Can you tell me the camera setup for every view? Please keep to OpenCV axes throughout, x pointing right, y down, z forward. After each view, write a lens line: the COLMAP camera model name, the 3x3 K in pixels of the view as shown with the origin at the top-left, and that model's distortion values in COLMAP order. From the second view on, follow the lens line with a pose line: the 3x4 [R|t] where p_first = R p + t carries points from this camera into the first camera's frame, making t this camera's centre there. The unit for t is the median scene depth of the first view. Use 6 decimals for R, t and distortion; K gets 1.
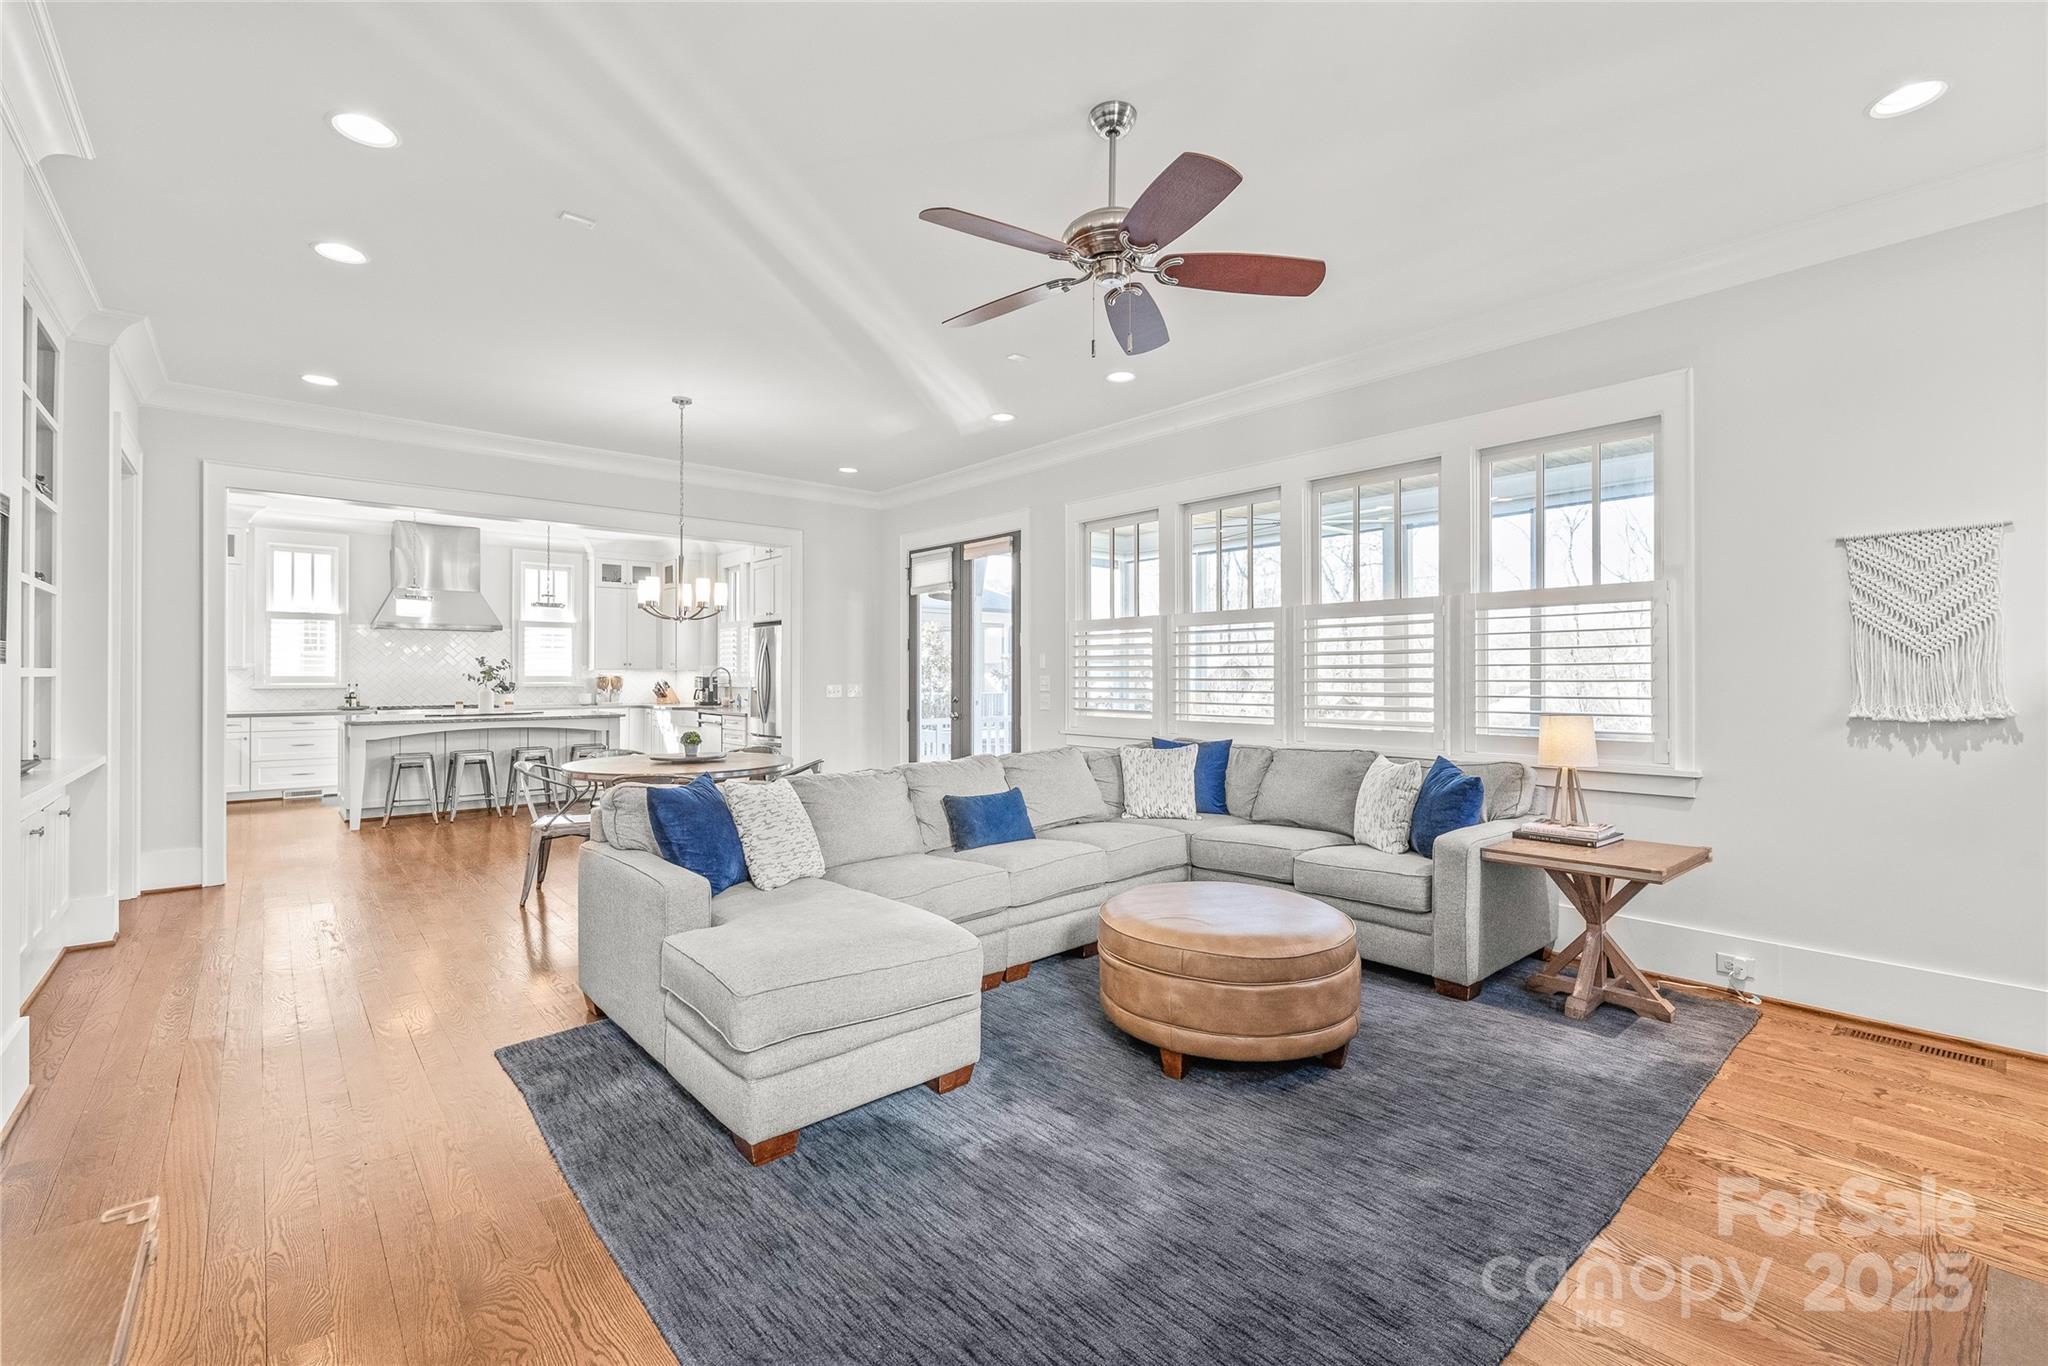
lens RADIAL K [[880.5, 0, 1031.3], [0, 880.5, 670.1], [0, 0, 1]] dist [0.003131, -0.000126]
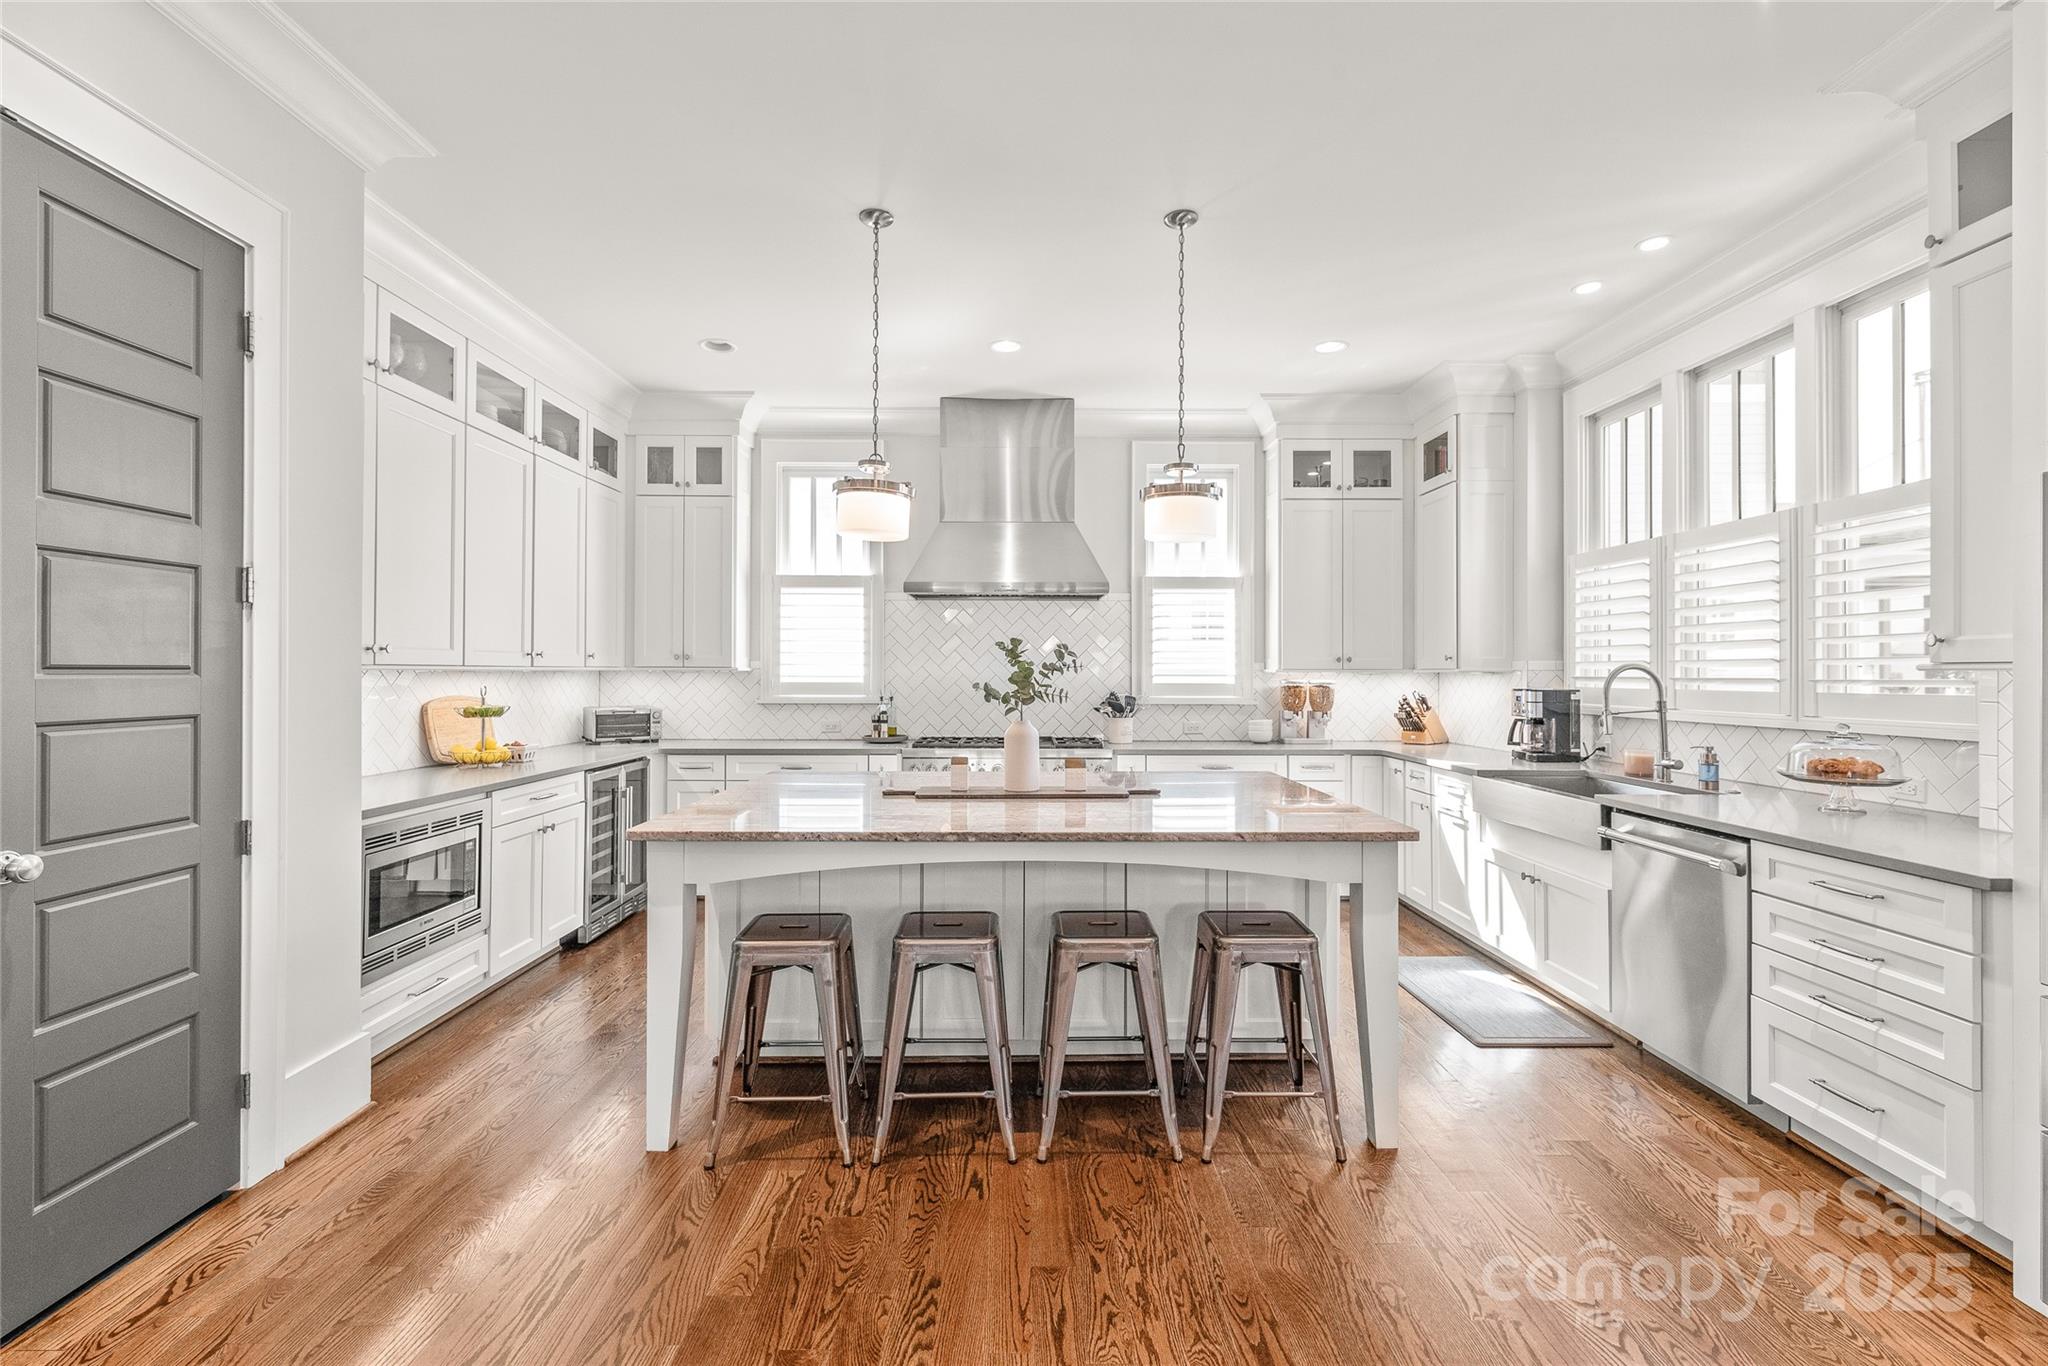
lens RADIAL K [[862.1, 0, 1009.7], [0, 862.1, 669.6], [0, 0, 1]] dist [-0.001525, -0.000437]
pose [[0.741903, -0.000609, -0.670507, -0.366947], [0.000595, 1.000000, -0.000249, -0.001579], [0.670507, -0.000214, 0.741903, 0.700972]]
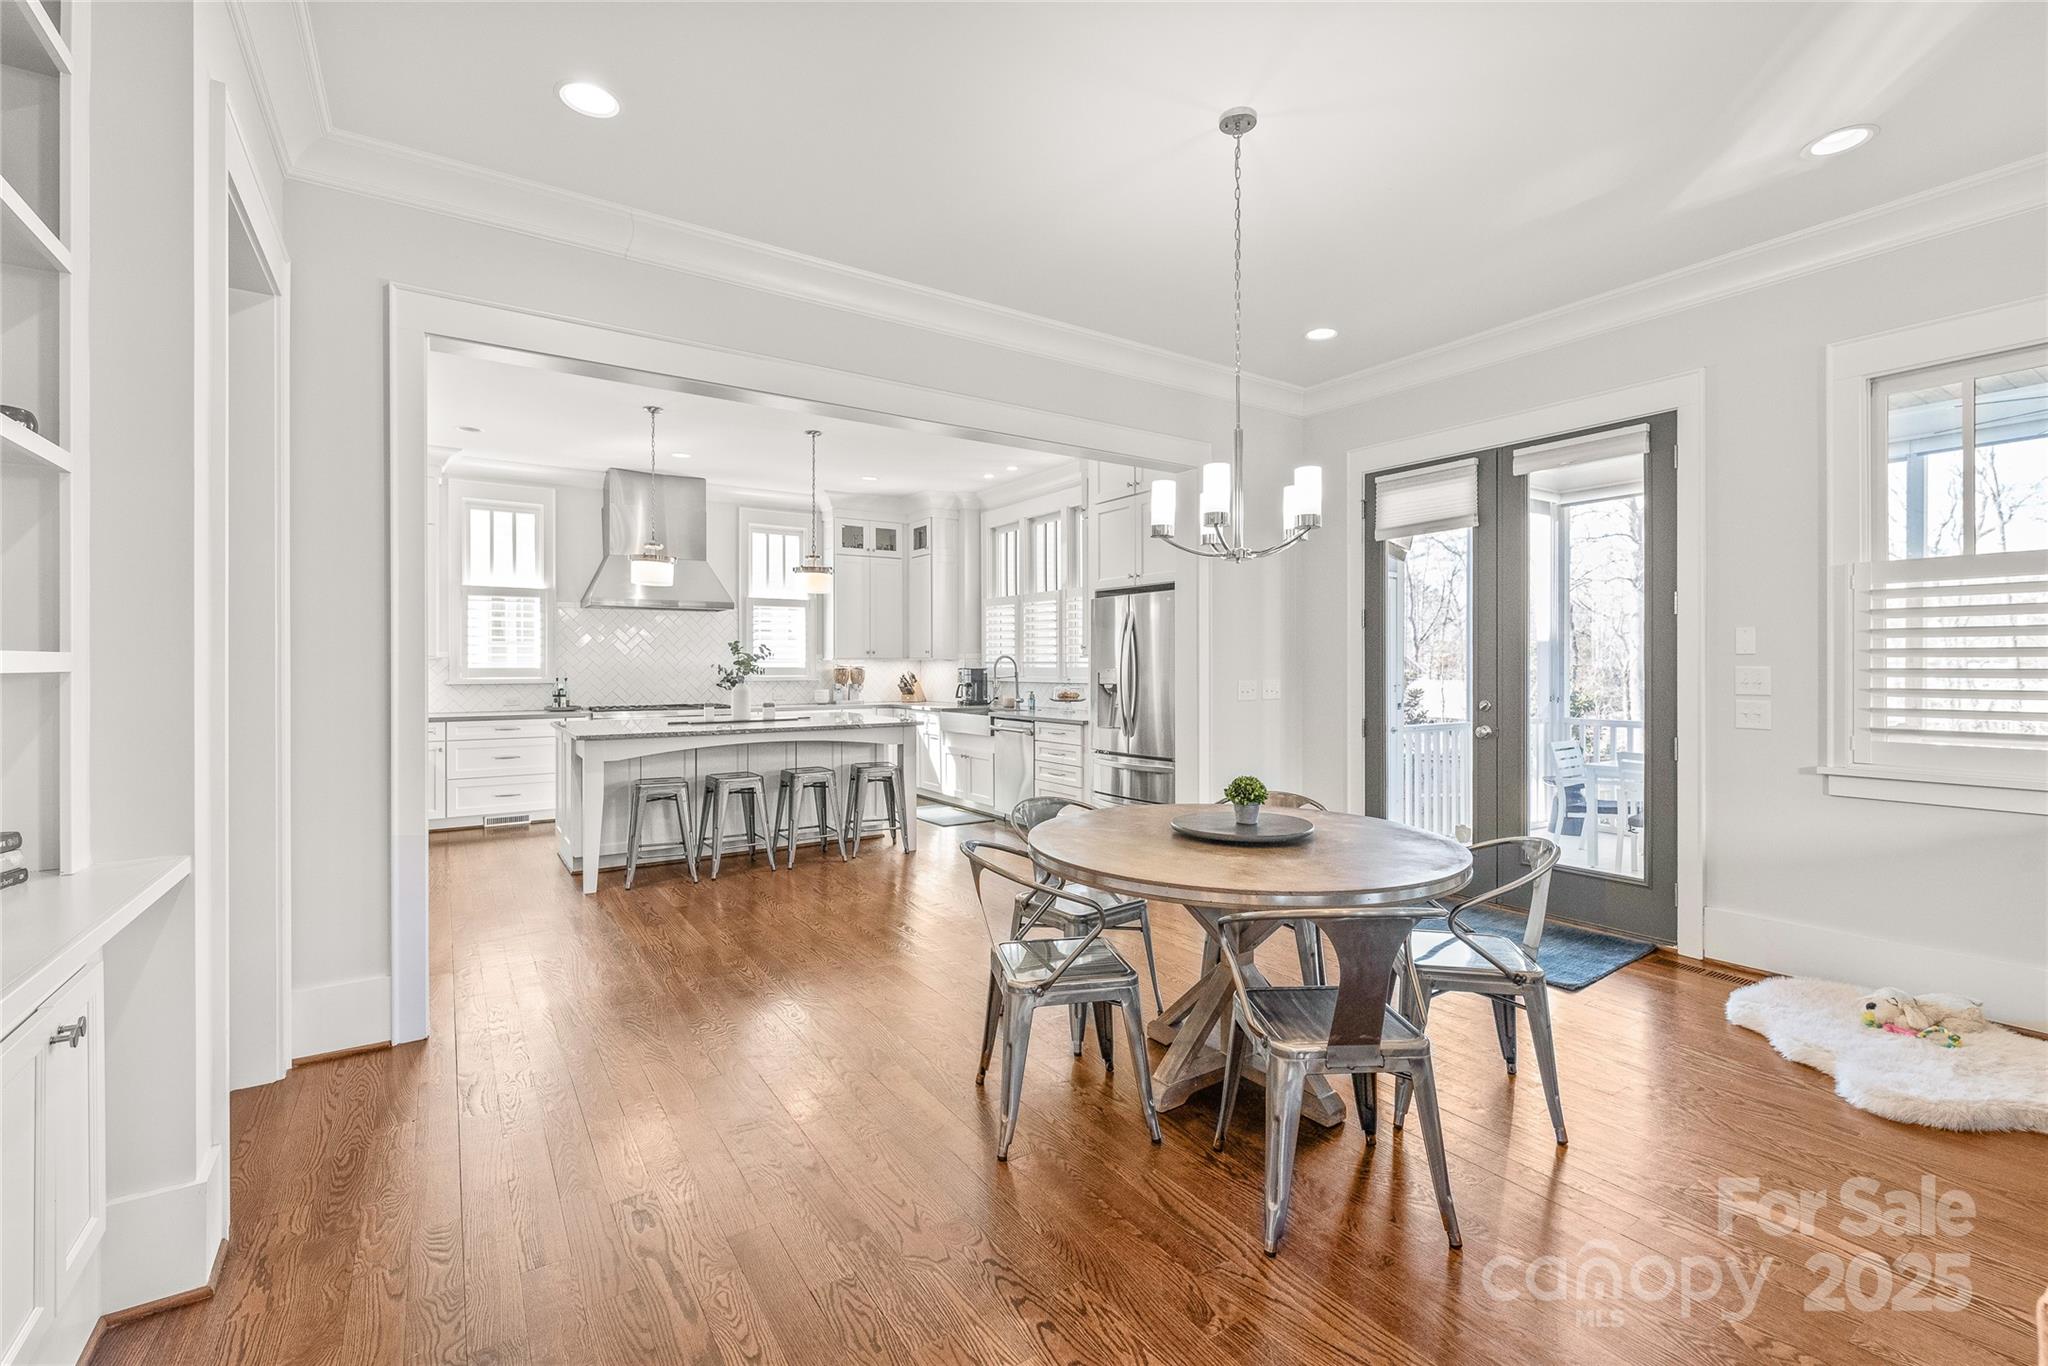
lens RADIAL K [[890.7, 0, 1026.4], [0, 890.7, 666.6], [0, 0, 1]] dist [-0.000149, -0.000408]
pose [[0.991065, -0.000908, -0.133373, -0.277954], [0.001816, 0.999976, 0.006690, 0.001246], [0.133364, -0.006873, 0.991043, 0.296076]]
